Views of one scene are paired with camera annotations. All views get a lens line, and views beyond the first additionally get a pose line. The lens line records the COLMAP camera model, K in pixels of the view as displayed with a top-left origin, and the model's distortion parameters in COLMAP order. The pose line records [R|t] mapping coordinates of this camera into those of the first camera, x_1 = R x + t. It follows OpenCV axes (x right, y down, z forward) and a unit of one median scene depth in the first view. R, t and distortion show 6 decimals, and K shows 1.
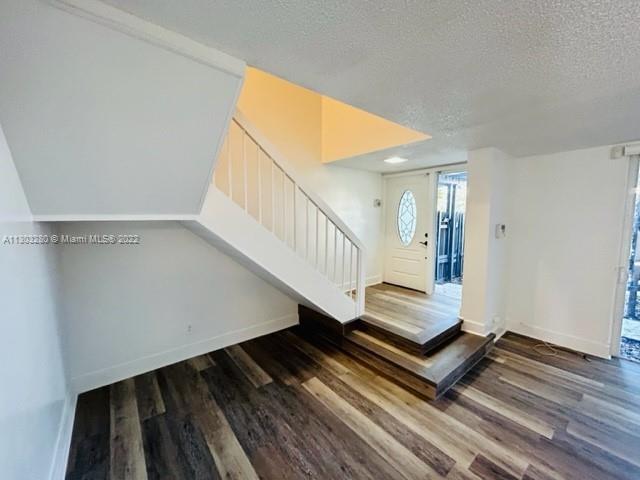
lens RADIAL K [[259.7, 0, 320.0], [0, 259.7, 240.0], [0, 0, 1]] dist [-0.001975, -0.000119]
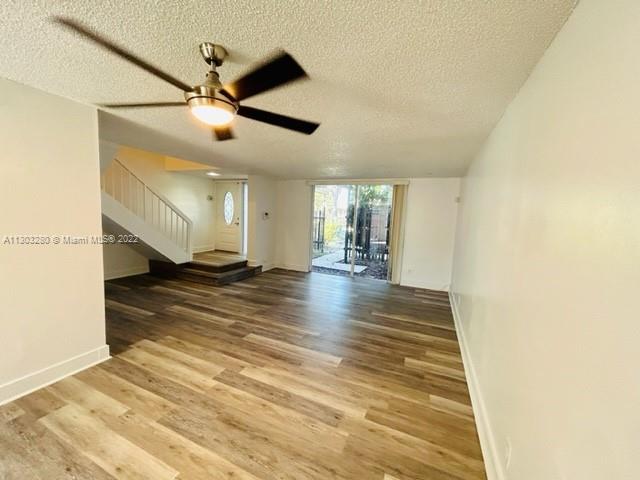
lens RADIAL K [[259.7, 0, 320.0], [0, 259.7, 240.0], [0, 0, 1]] dist [-0.001975, -0.000119]
pose [[0.888931, -0.006198, 0.457999, 0.137181], [-0.001816, 0.999853, 0.017054, 0.117865], [-0.458038, -0.015992, 0.888789, -0.995219]]
